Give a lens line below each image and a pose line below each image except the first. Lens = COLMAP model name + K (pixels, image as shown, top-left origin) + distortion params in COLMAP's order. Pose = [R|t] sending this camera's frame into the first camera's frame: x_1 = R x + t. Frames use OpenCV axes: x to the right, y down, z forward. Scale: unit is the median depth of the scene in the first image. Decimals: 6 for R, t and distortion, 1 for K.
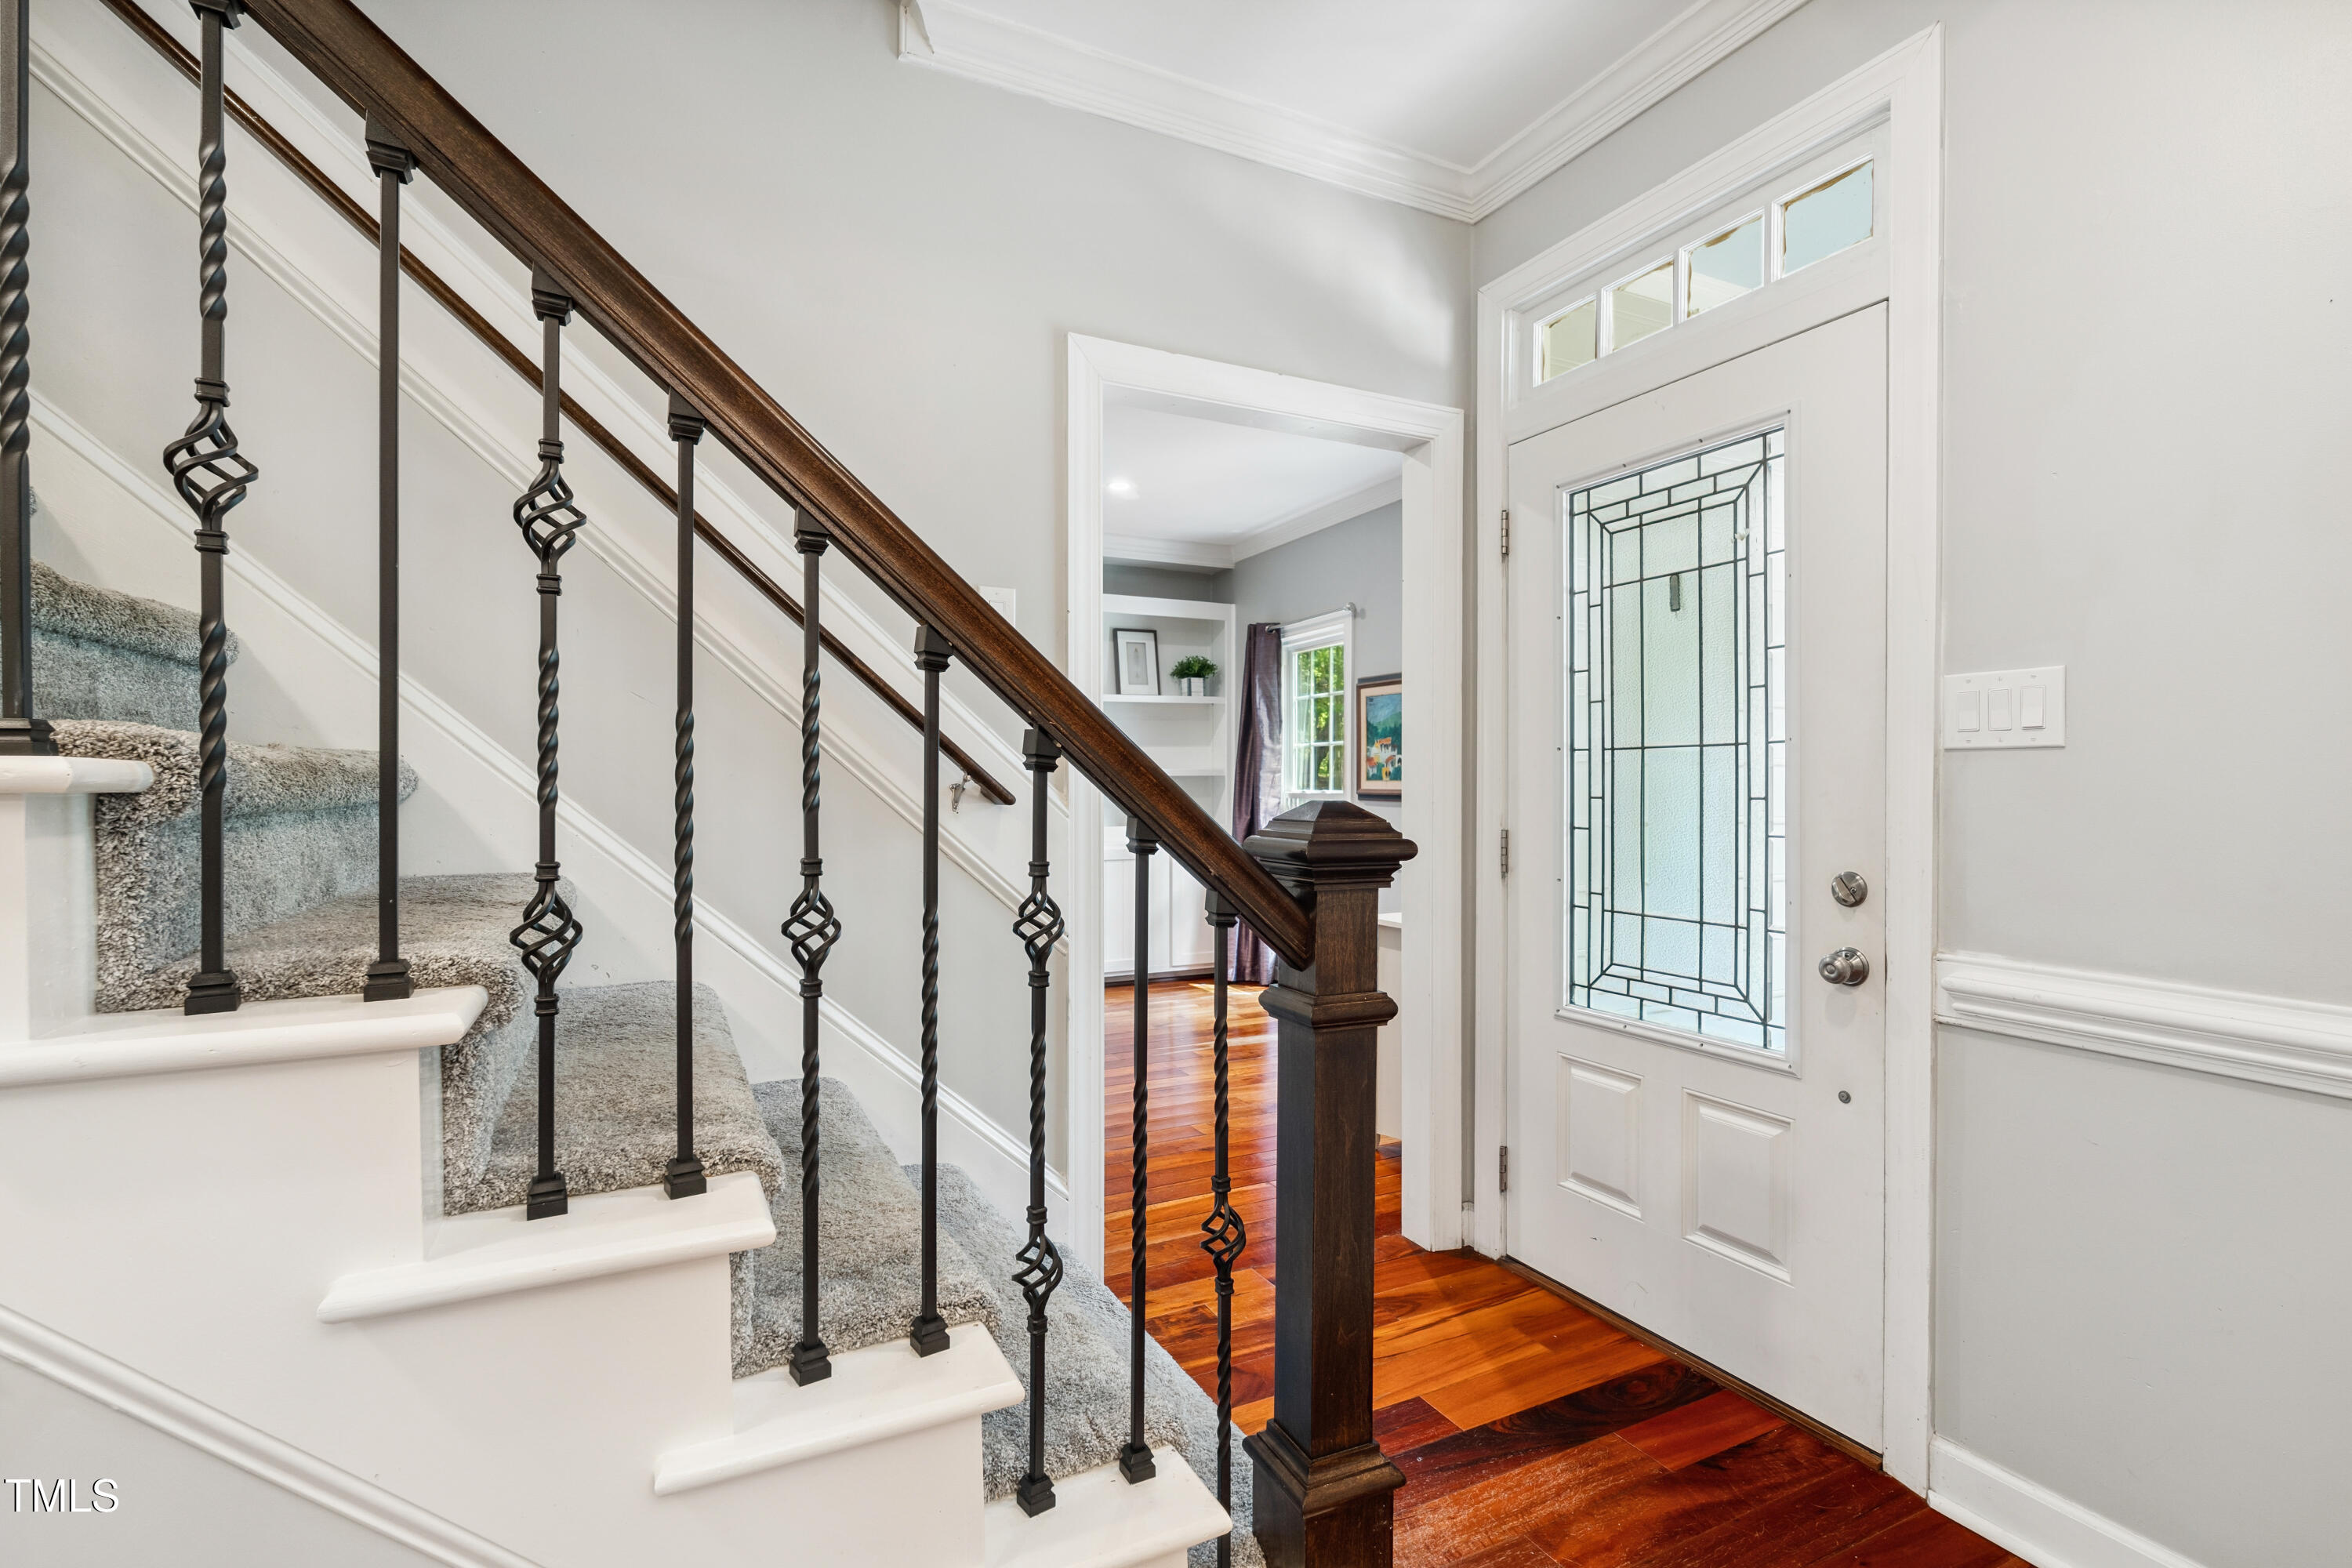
lens RADIAL K [[1081.8, 0, 1176.0], [0, 1081.8, 784.0], [0, 0, 1]] dist [0.000626, -0.000024]
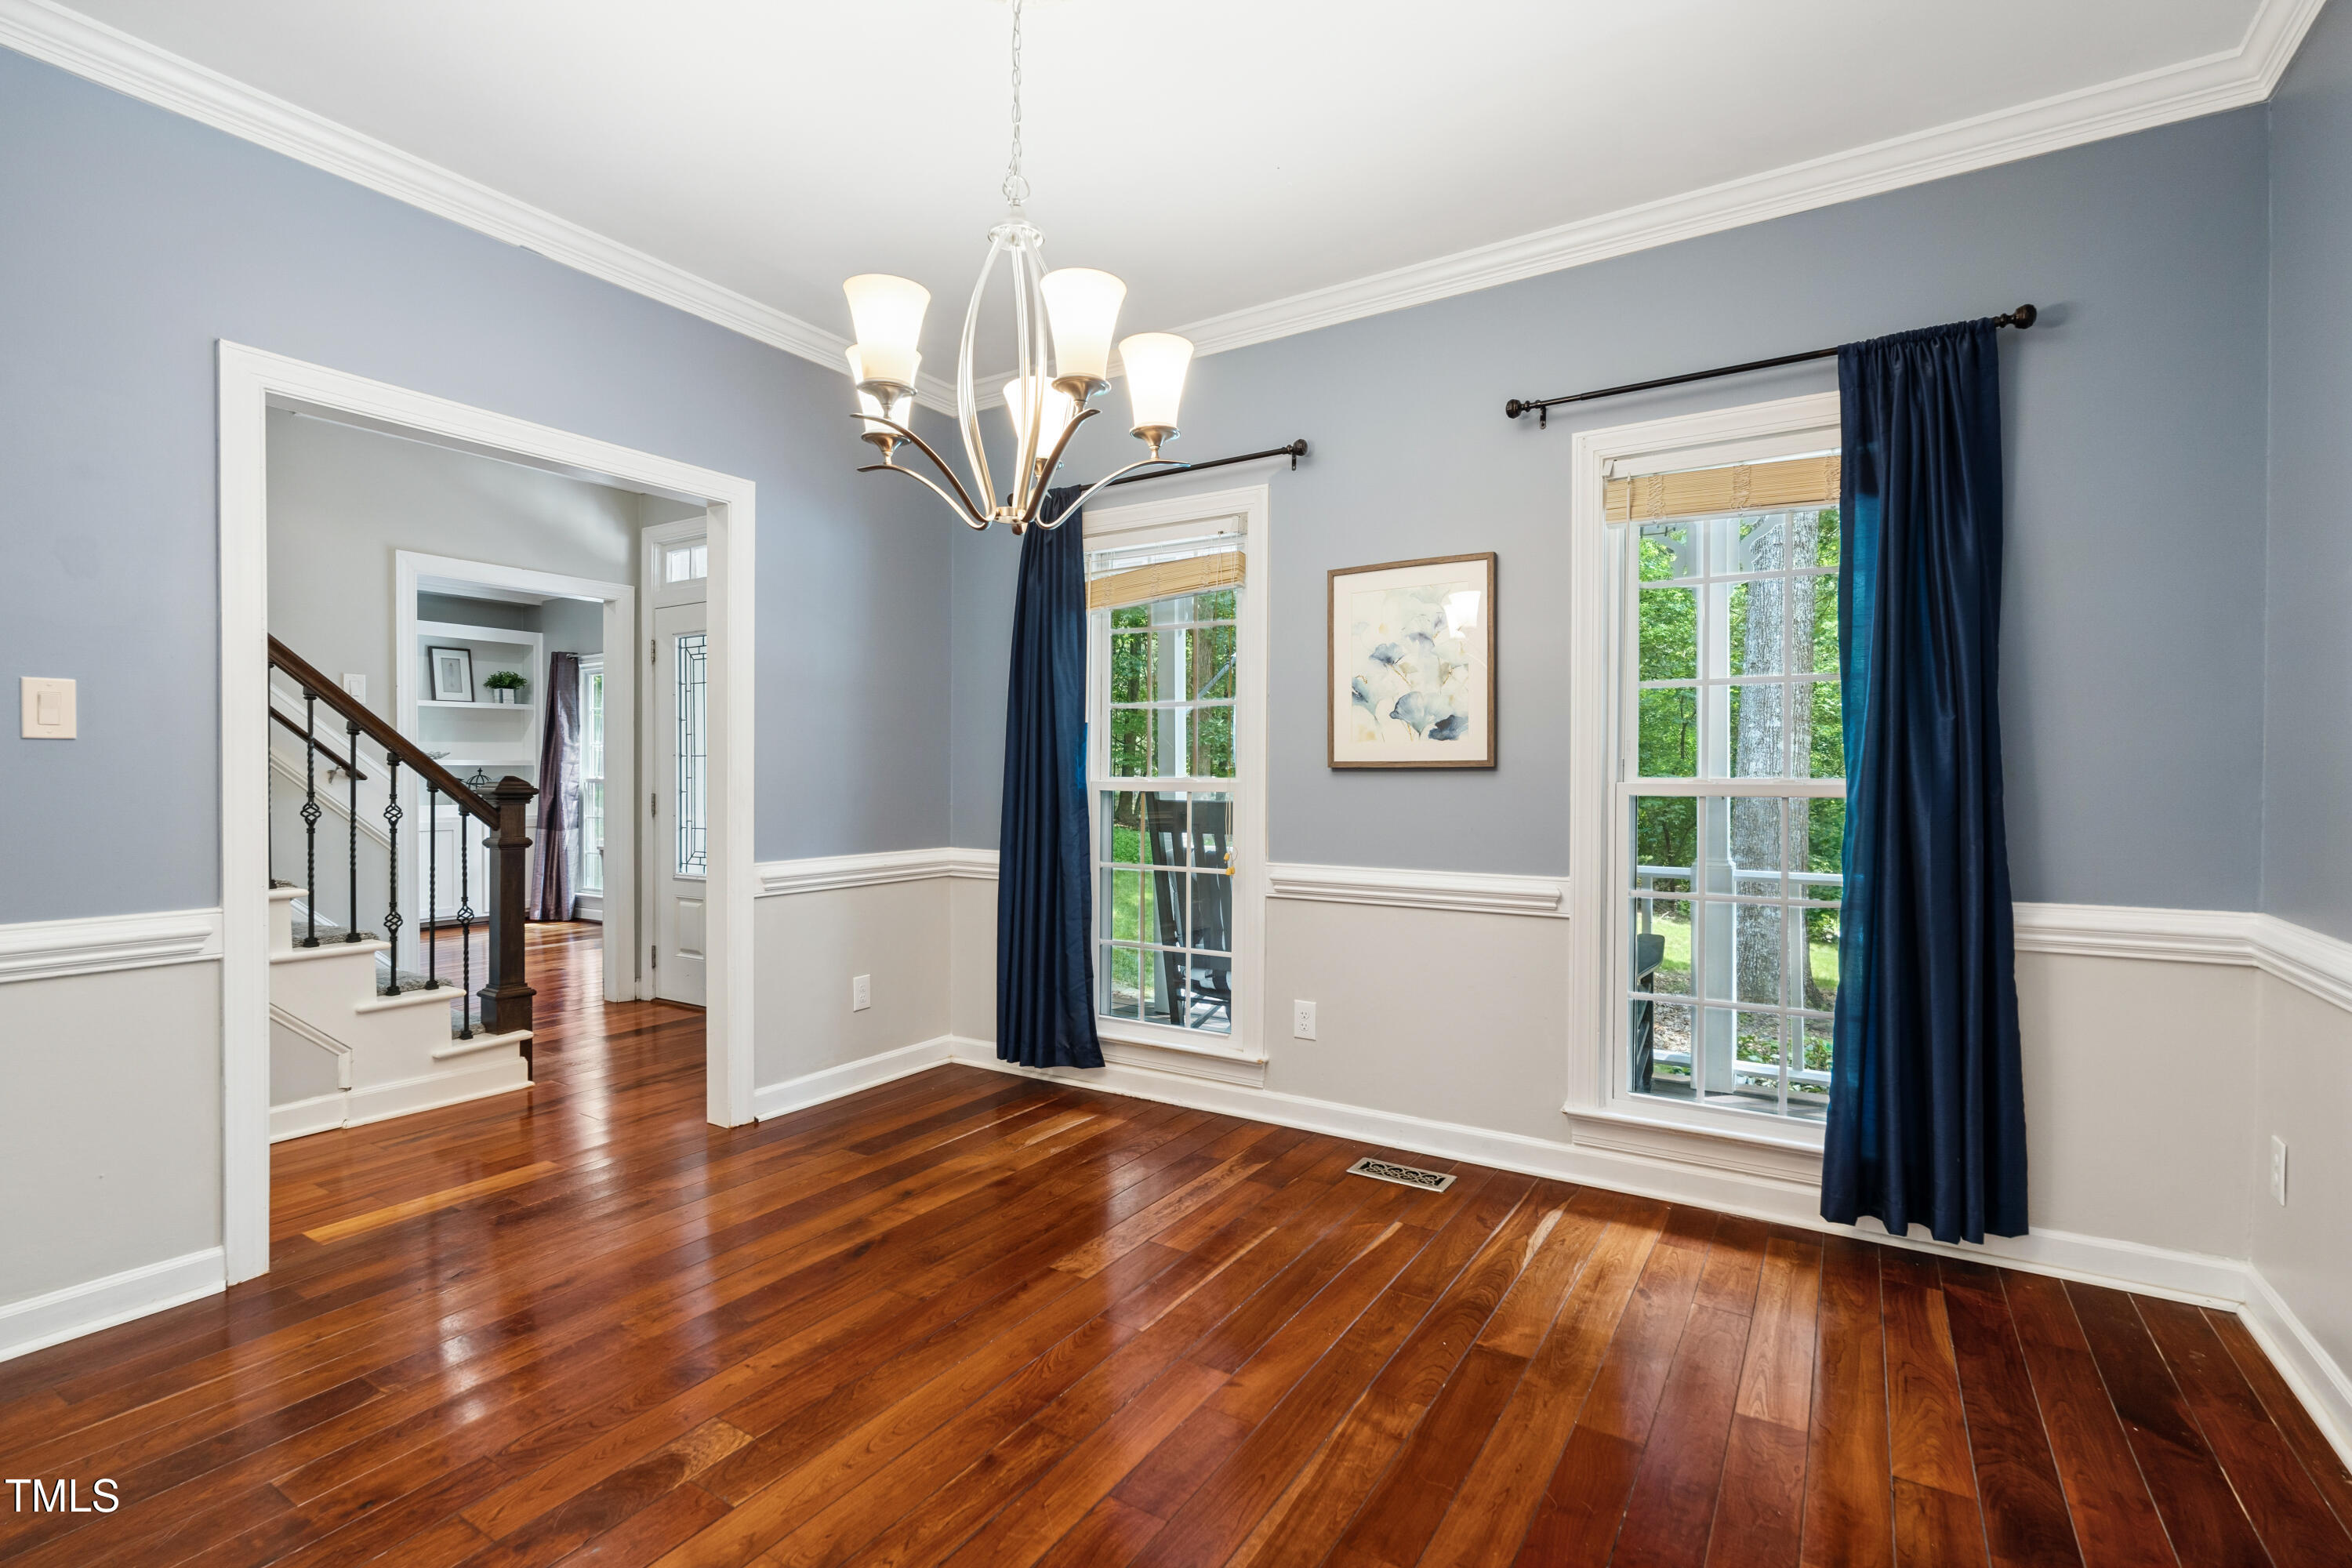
lens RADIAL K [[1081.8, 0, 1176.0], [0, 1081.8, 784.0], [0, 0, 1]] dist [0.000626, -0.000024]
pose [[0.856618, -0.003093, 0.515942, 0.038377], [-0.001823, 0.999958, 0.009021, 0.001559], [-0.515948, -0.008668, 0.856576, -0.548389]]
